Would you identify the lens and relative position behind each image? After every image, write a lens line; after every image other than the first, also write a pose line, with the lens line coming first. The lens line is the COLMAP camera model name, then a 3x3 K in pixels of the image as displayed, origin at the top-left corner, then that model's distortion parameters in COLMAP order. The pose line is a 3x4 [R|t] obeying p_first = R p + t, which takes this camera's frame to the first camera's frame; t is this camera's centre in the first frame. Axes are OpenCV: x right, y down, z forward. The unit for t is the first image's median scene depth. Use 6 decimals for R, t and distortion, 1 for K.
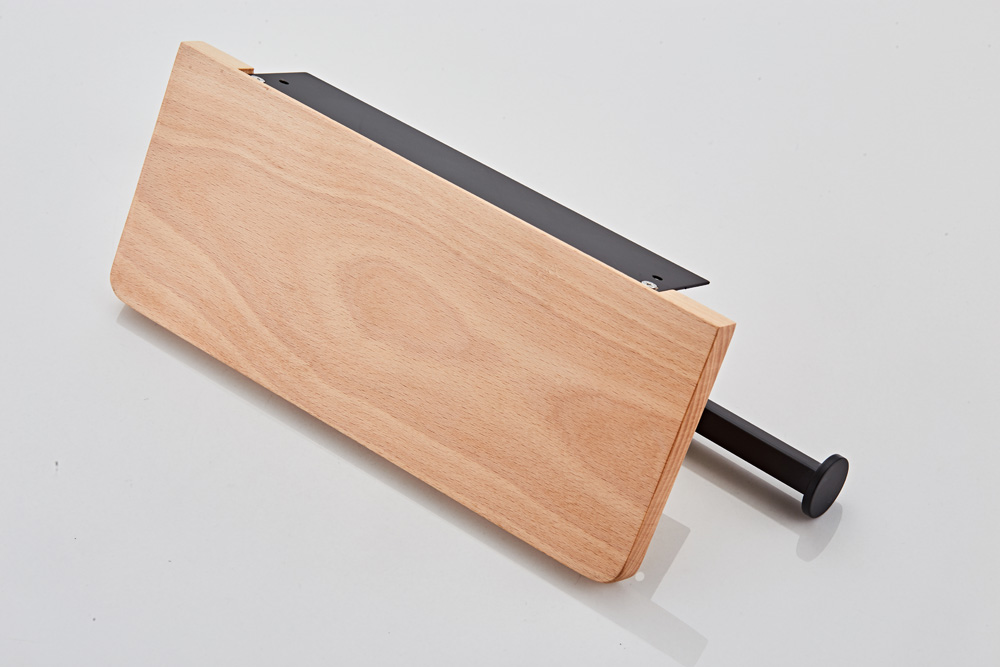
lens RADIAL K [[2515.9, 0, 500.6], [0, 2515.9, 331.6], [0, 0, 1]] dist [0.079607, 0.000000]
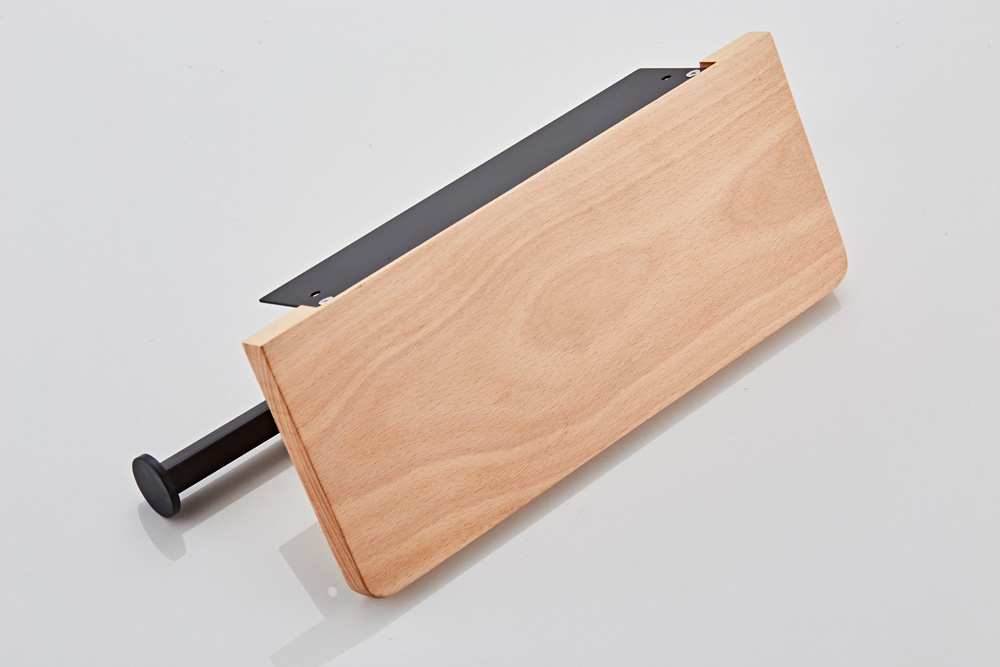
lens RADIAL K [[2515.9, 0, 500.6], [0, 2515.9, 335.4], [0, 0, 1]] dist [0.079607, 0.000000]
pose [[0.198431, -0.720093, 0.664899, -0.720468], [0.717476, 0.568888, 0.401989, -0.426735], [-0.667723, 0.397282, 0.629534, 0.391419]]
